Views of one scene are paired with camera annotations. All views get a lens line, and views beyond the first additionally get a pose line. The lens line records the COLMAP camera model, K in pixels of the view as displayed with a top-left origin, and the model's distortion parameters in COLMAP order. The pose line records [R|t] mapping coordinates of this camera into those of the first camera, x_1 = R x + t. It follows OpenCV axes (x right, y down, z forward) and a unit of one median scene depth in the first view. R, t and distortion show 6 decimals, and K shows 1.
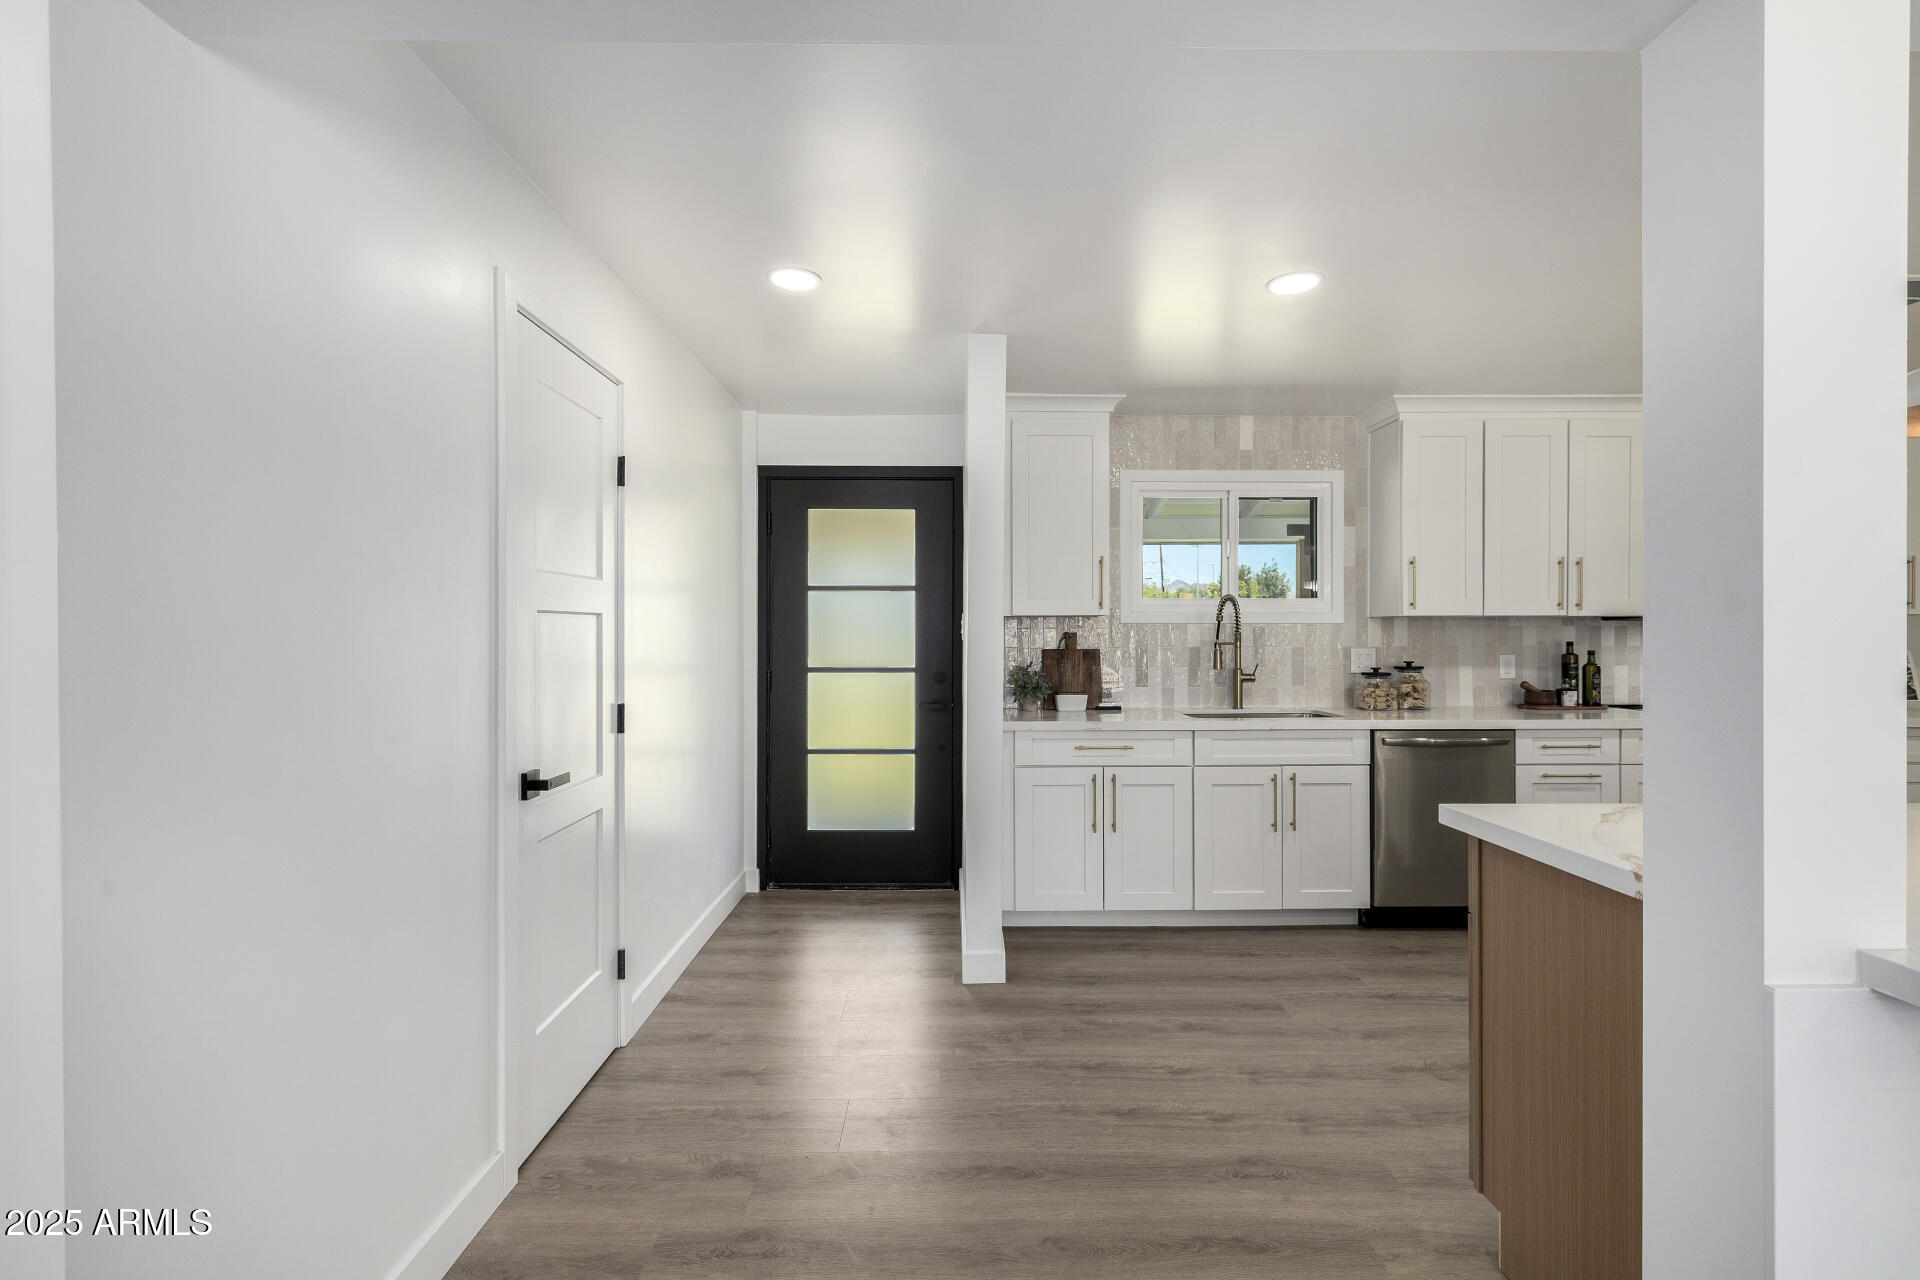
lens RADIAL K [[820.1, 0, 958.4], [0, 820.1, 640.7], [0, 0, 1]] dist [-0.002855, 0.001638]
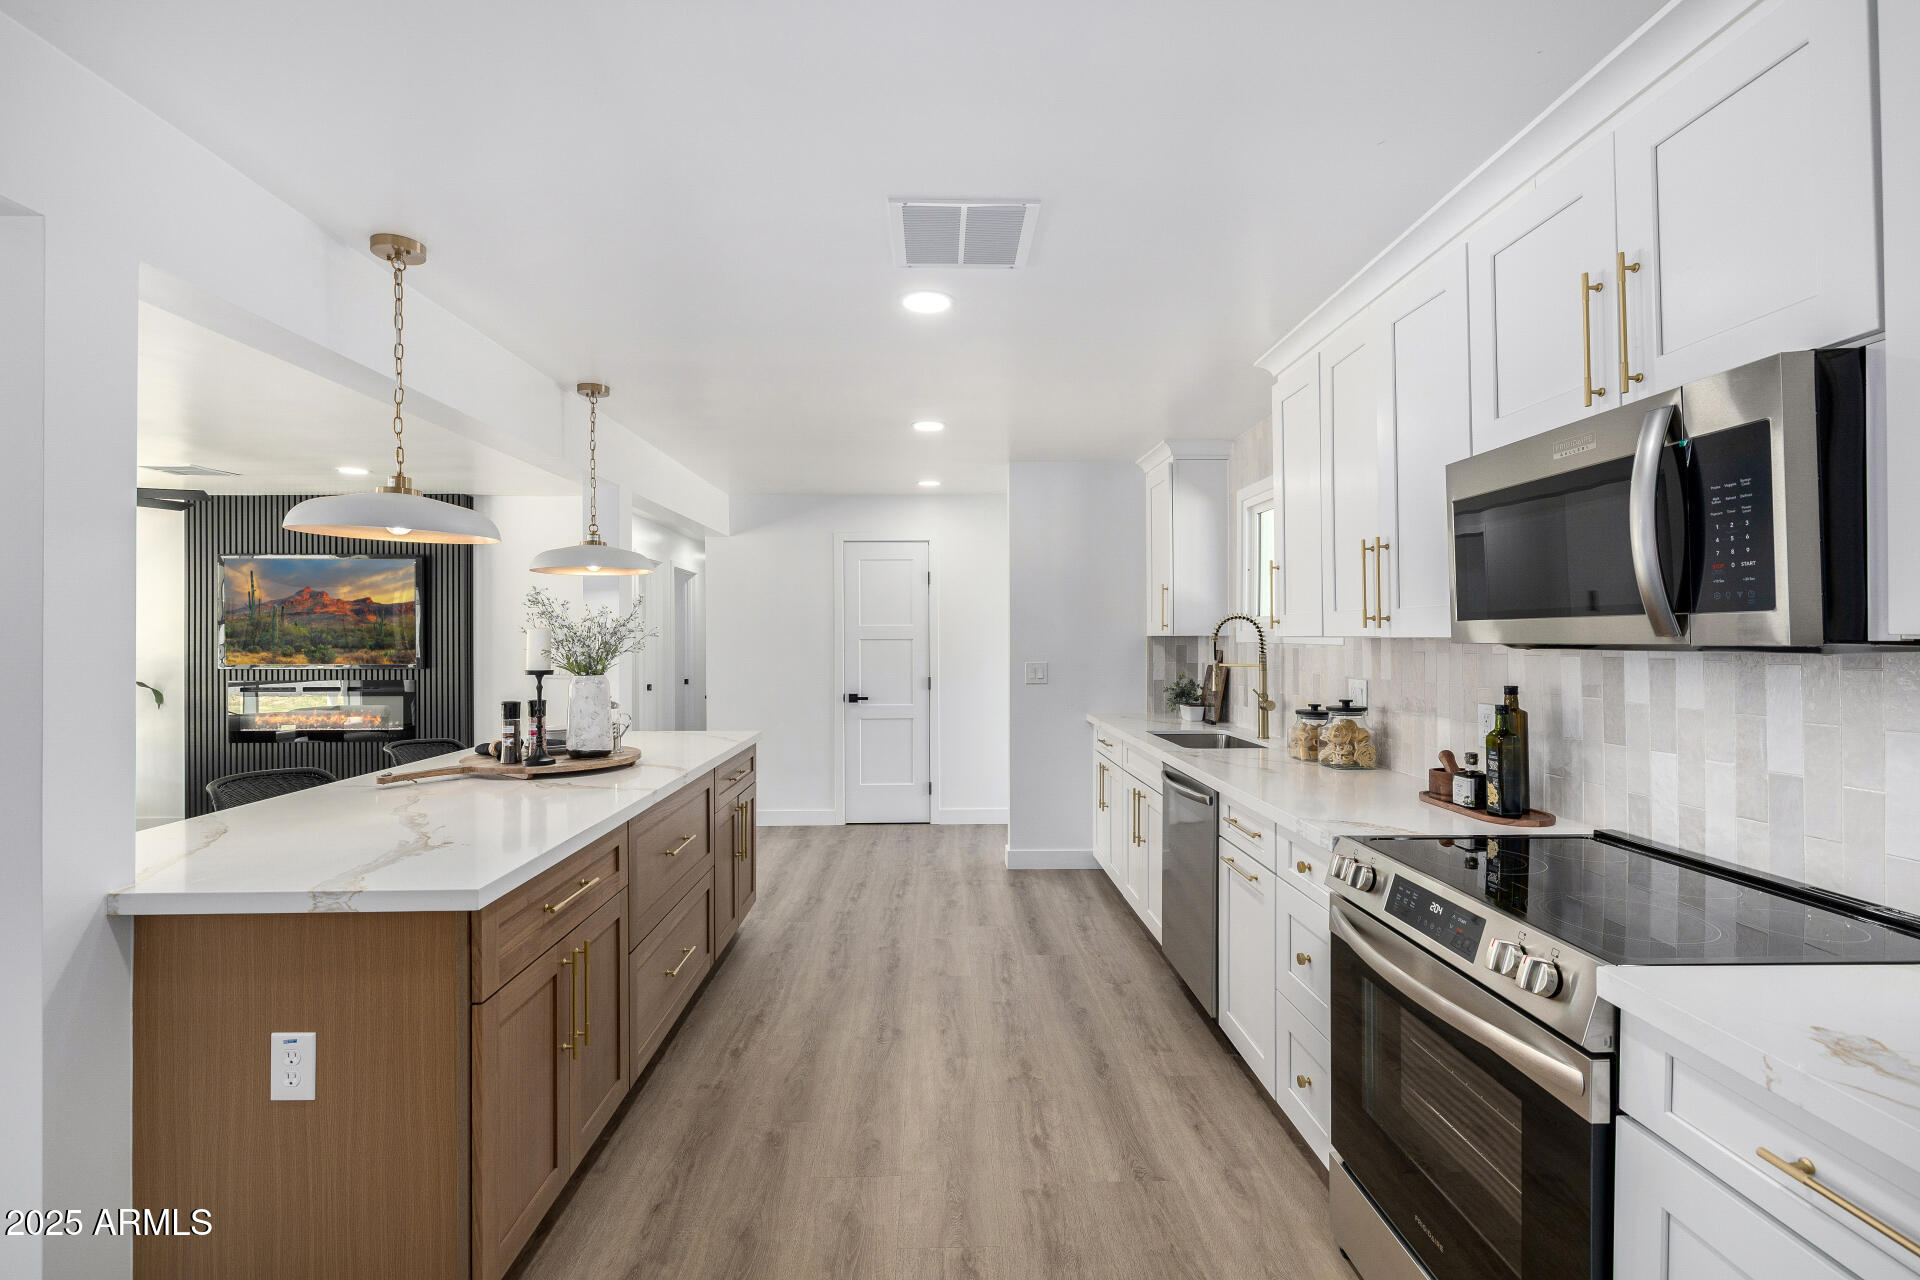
lens RADIAL K [[860.7, 0, 960.1], [0, 860.7, 638.5], [0, 0, 1]] dist [-0.000908, 0.001342]
pose [[0.024553, 0.005611, -0.999683, 1.298137], [-0.008838, 0.999946, 0.005395, -0.029369], [0.999659, 0.008702, 0.024601, 0.653175]]
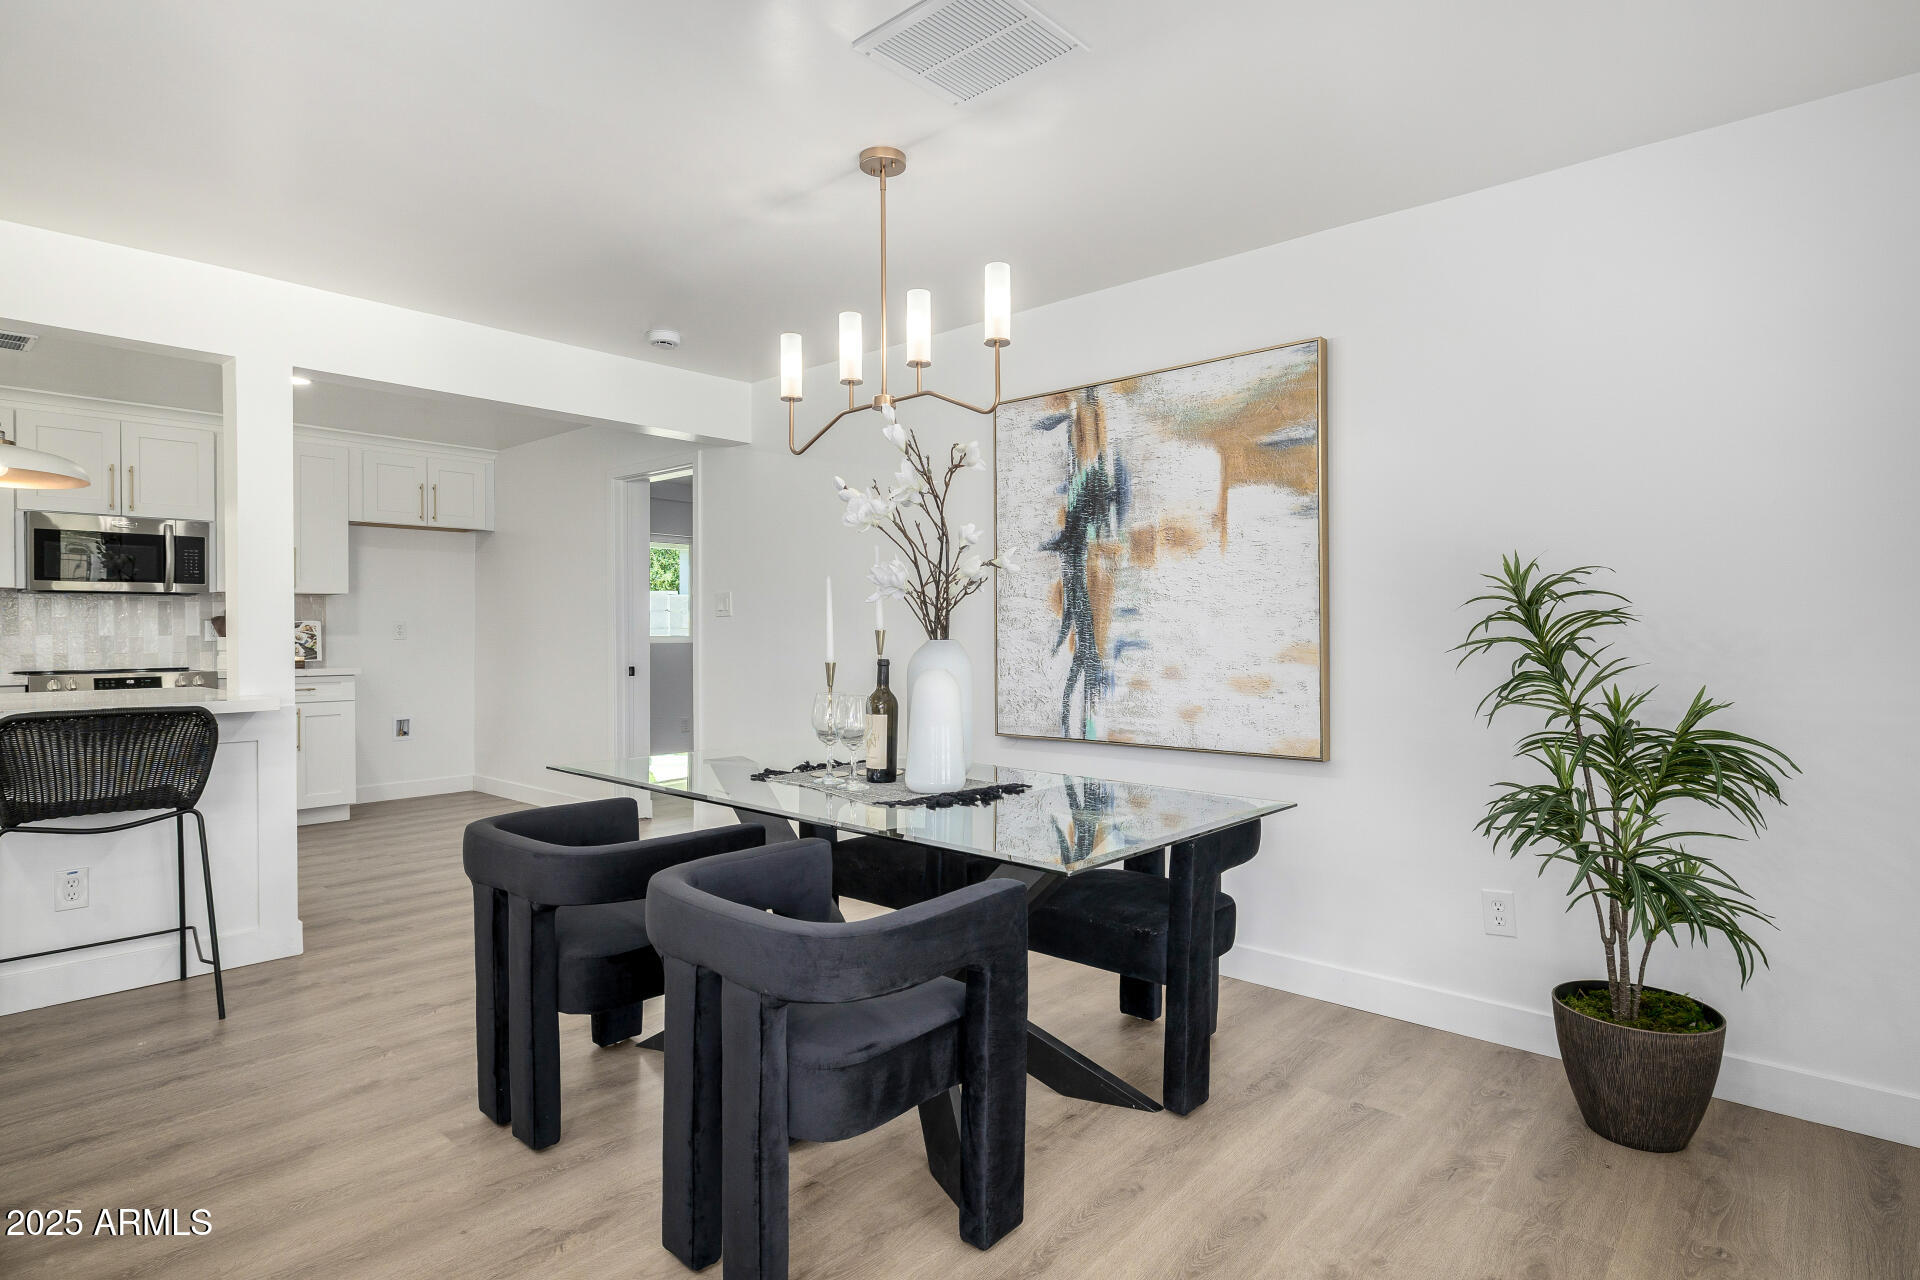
lens RADIAL K [[1004.0, 0, 962.8], [0, 1004.0, 639.1], [0, 0, 1]] dist [0.000380, 0.000599]
pose [[0.669437, -0.006312, 0.742842, 0.664700], [0.008476, 0.999964, 0.000858, 0.046341], [-0.742820, 0.005722, 0.669466, -0.809438]]
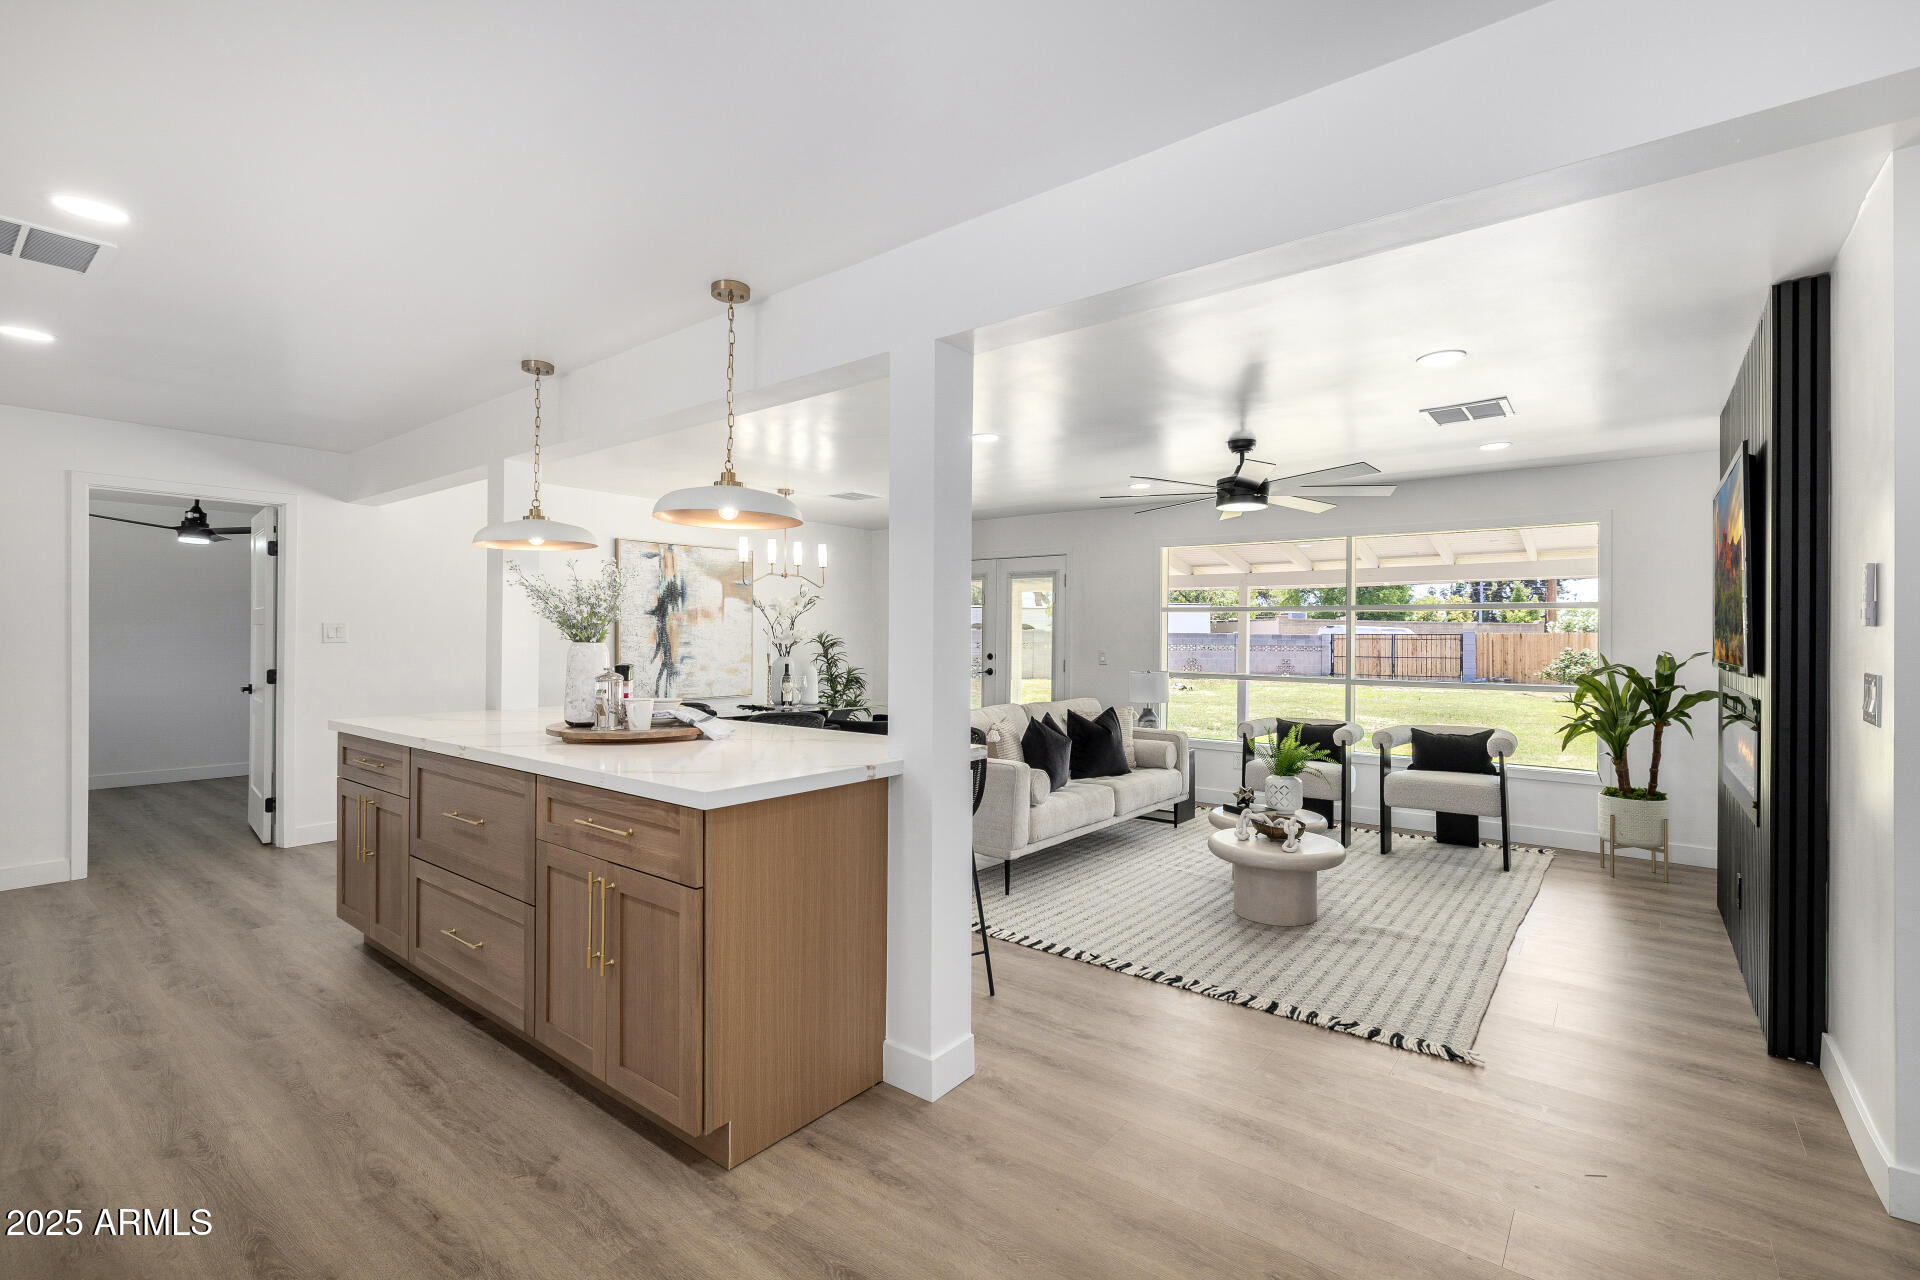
lens RADIAL K [[860.7, 0, 956.3], [0, 860.7, 633.4], [0, 0, 1]] dist [-0.000908, 0.001342]
pose [[-0.779970, 0.000654, 0.625816, -0.150274], [0.002979, 0.999992, 0.002667, -0.000080], [-0.625810, 0.003944, -0.779966, 0.728836]]
